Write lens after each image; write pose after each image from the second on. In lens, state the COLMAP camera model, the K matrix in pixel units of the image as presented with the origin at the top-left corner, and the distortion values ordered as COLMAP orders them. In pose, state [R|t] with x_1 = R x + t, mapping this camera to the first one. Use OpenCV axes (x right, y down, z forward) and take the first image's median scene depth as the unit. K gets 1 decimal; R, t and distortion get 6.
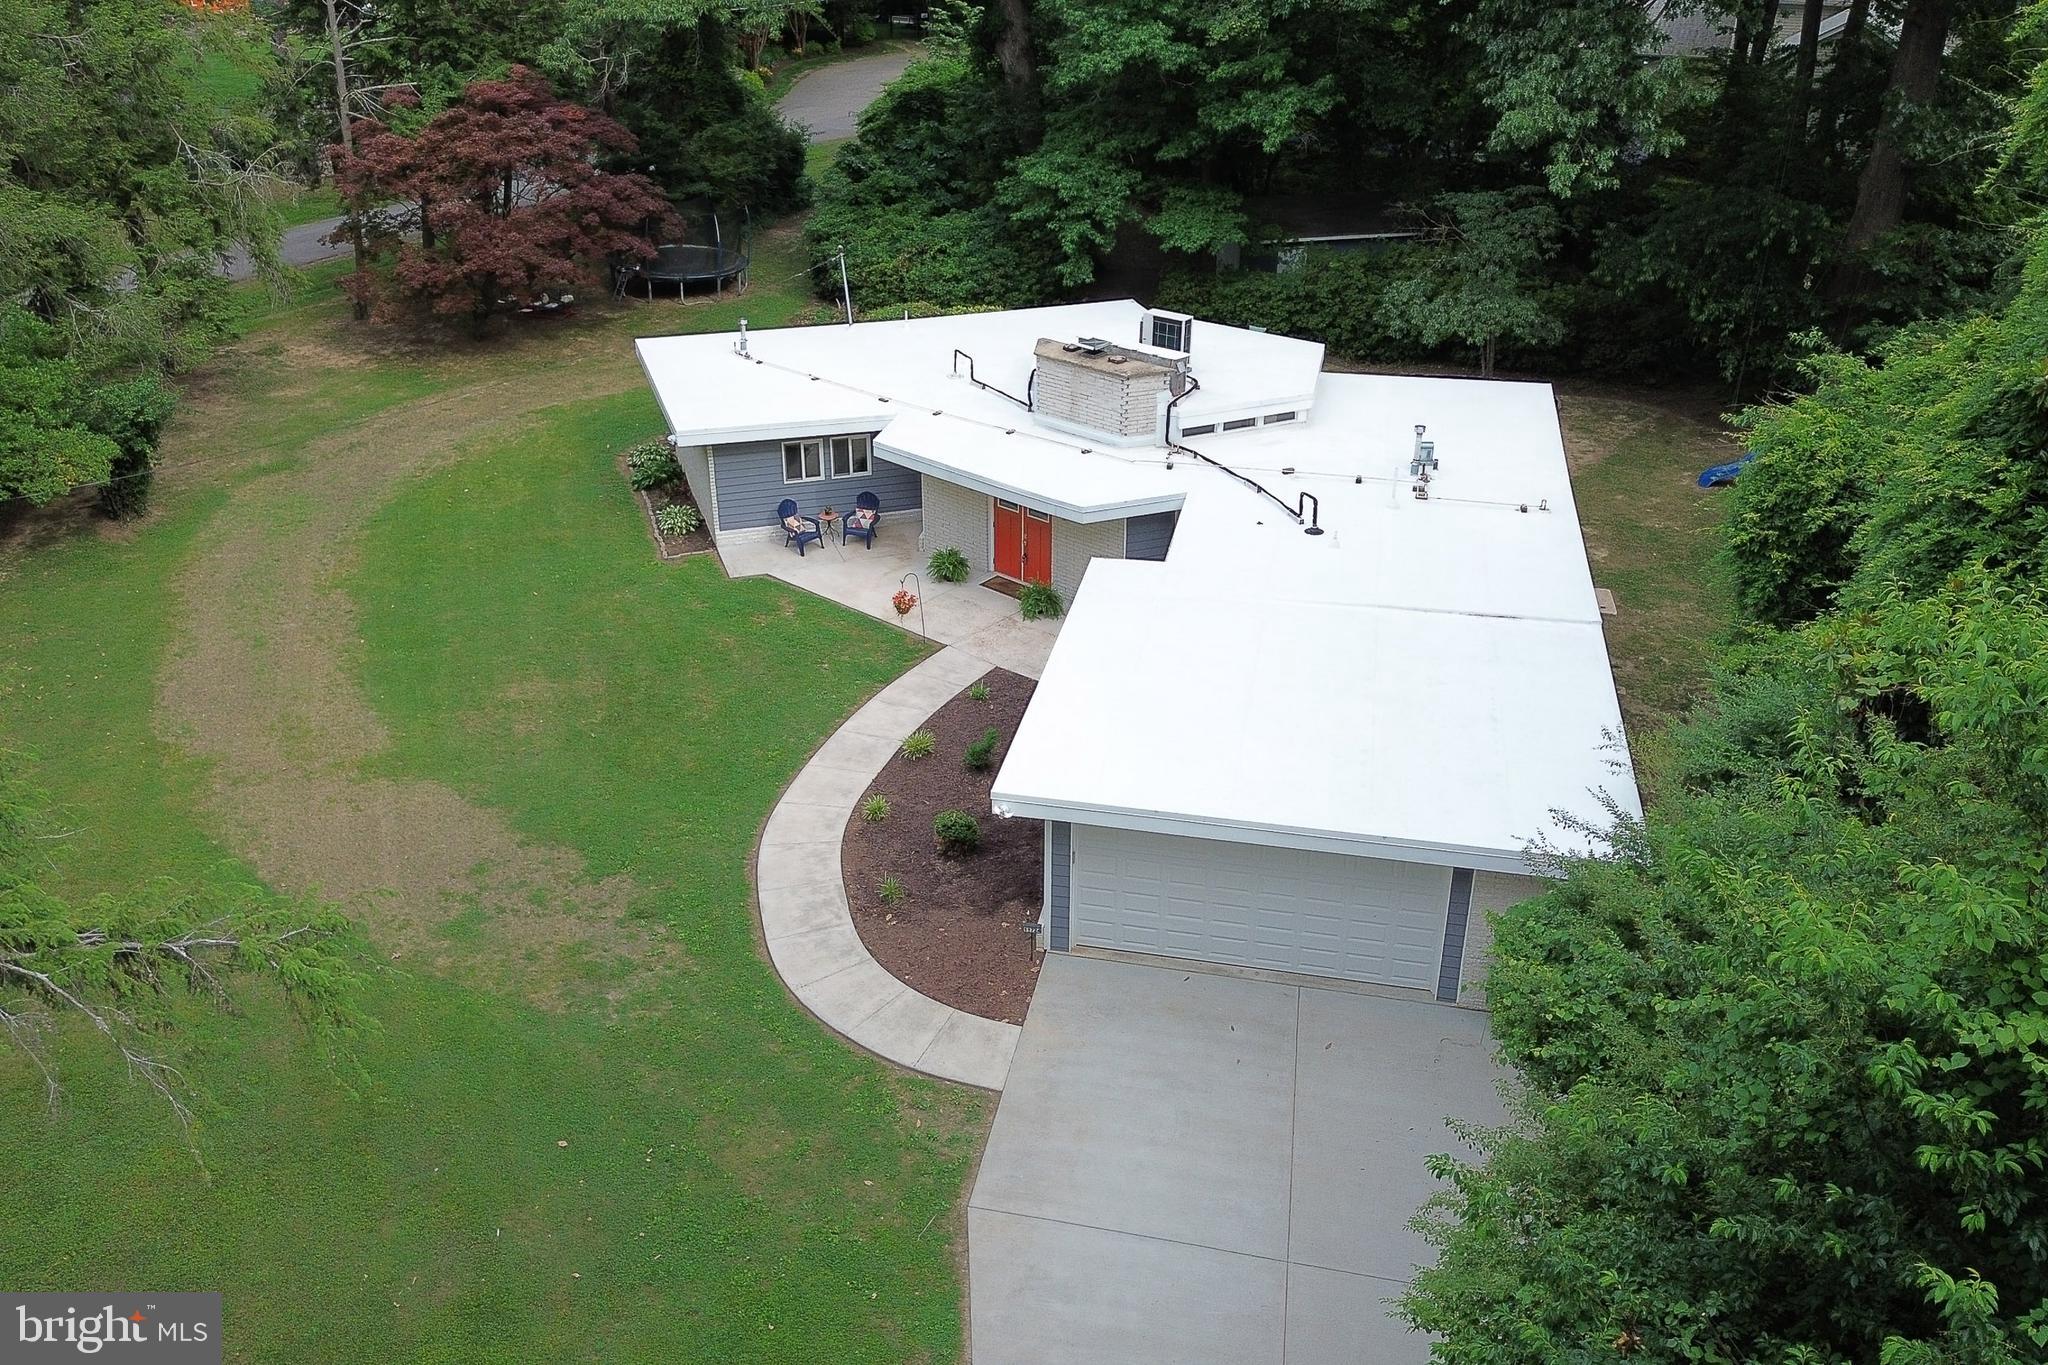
lens RADIAL K [[1710.5, 0, 1031.0], [0, 1710.5, 702.5], [0, 0, 1]] dist [0.090239, -0.104778]
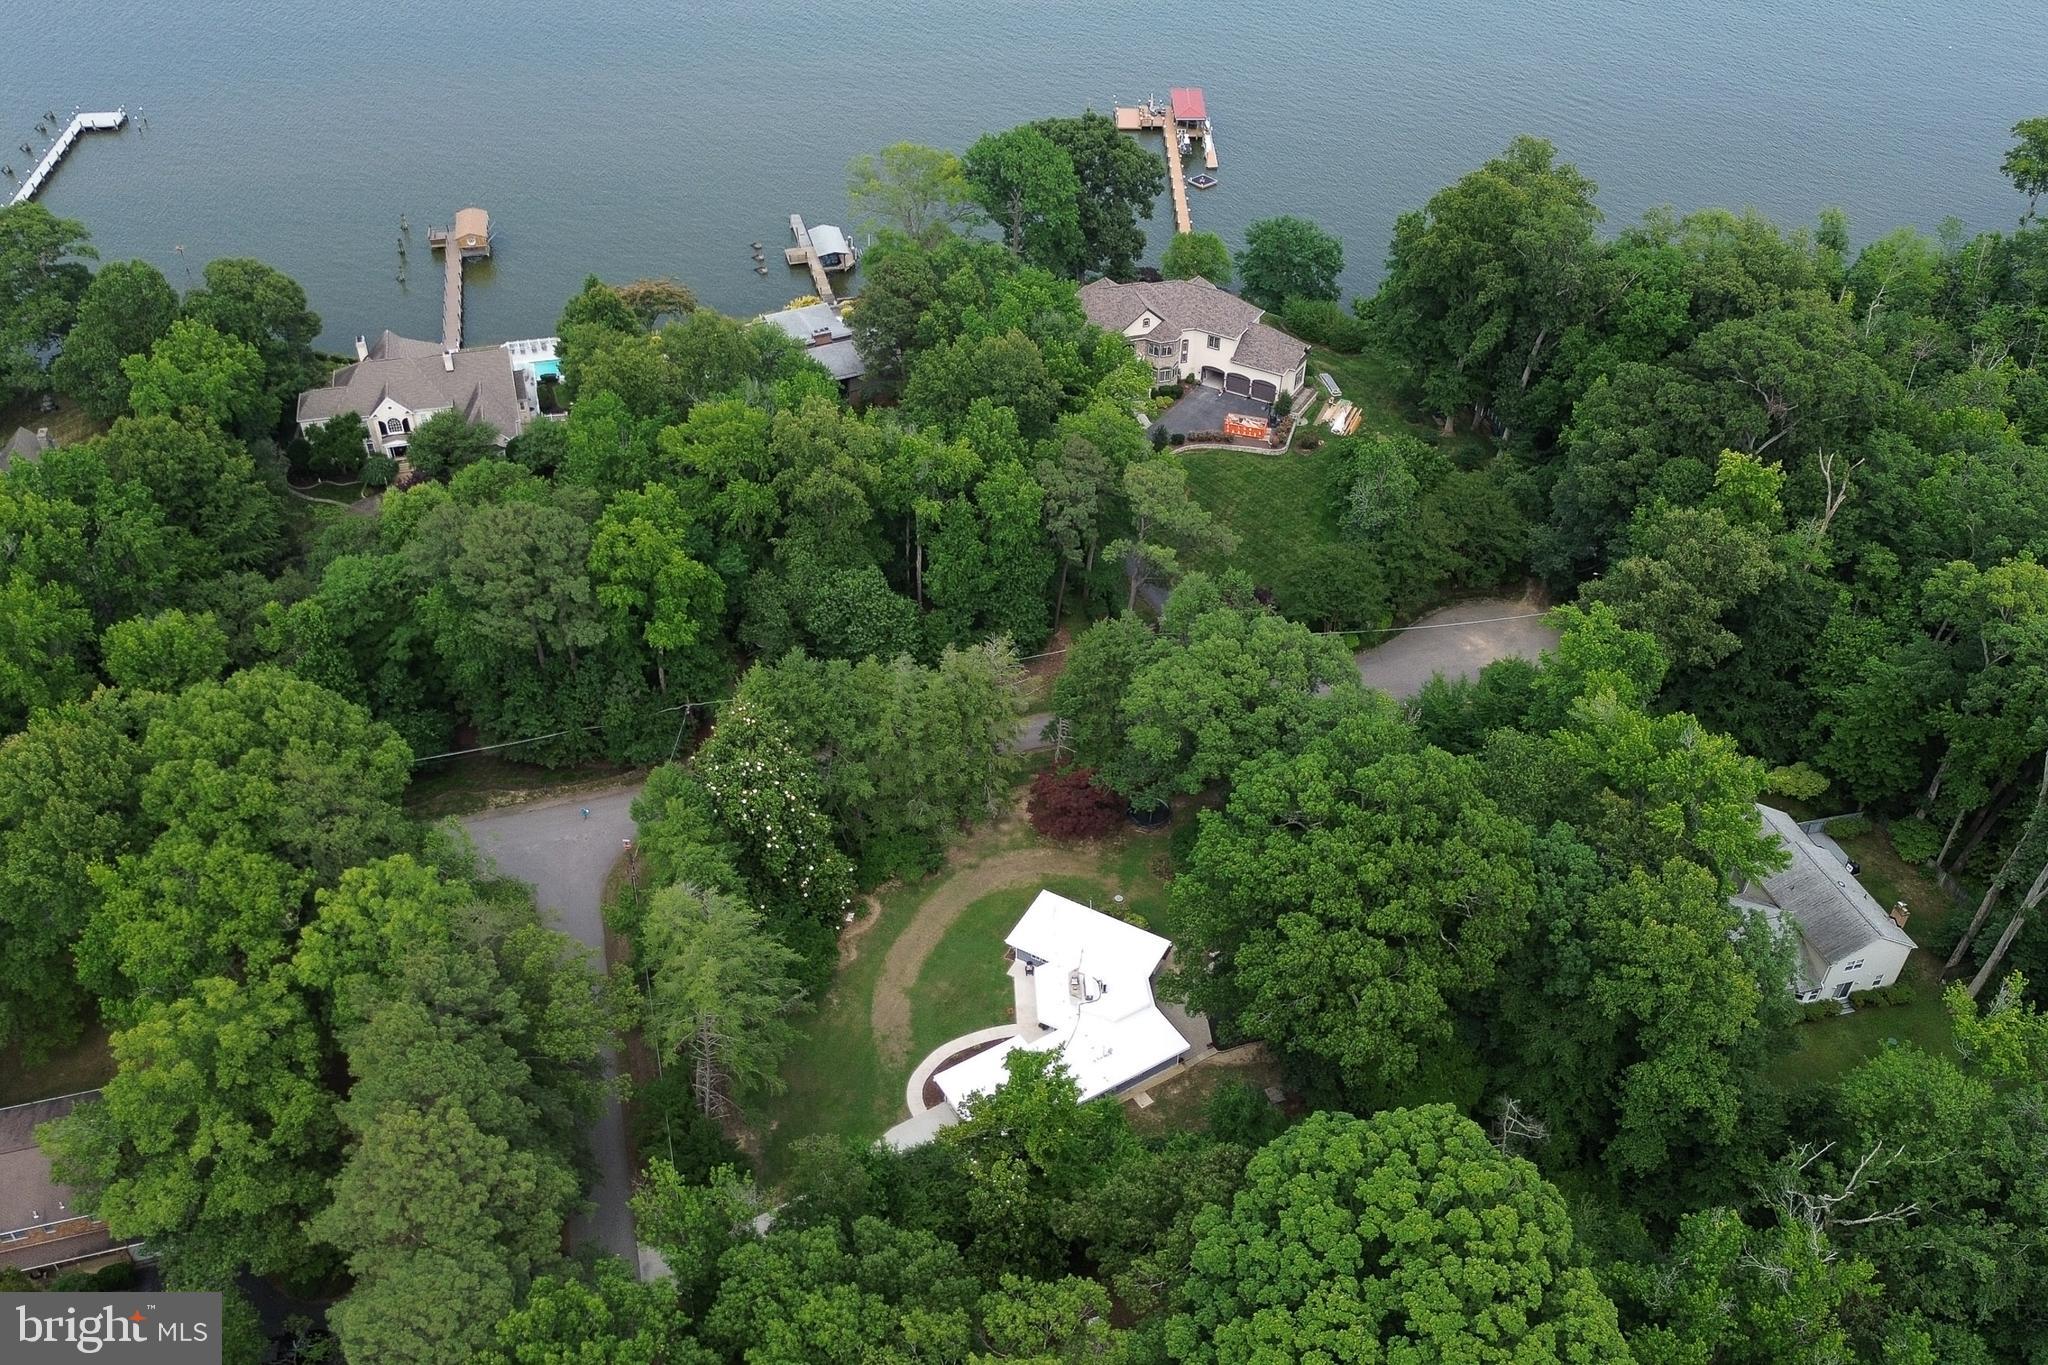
lens RADIAL K [[1710.5, 0, 1014.0], [0, 1710.5, 681.0], [0, 0, 1]] dist [0.090239, -0.104778]
pose [[0.679999, 0.457221, -0.573193, 2.255975], [-0.343962, 0.889319, 0.301333, -2.332275], [0.647527, -0.007750, 0.762003, -2.581738]]
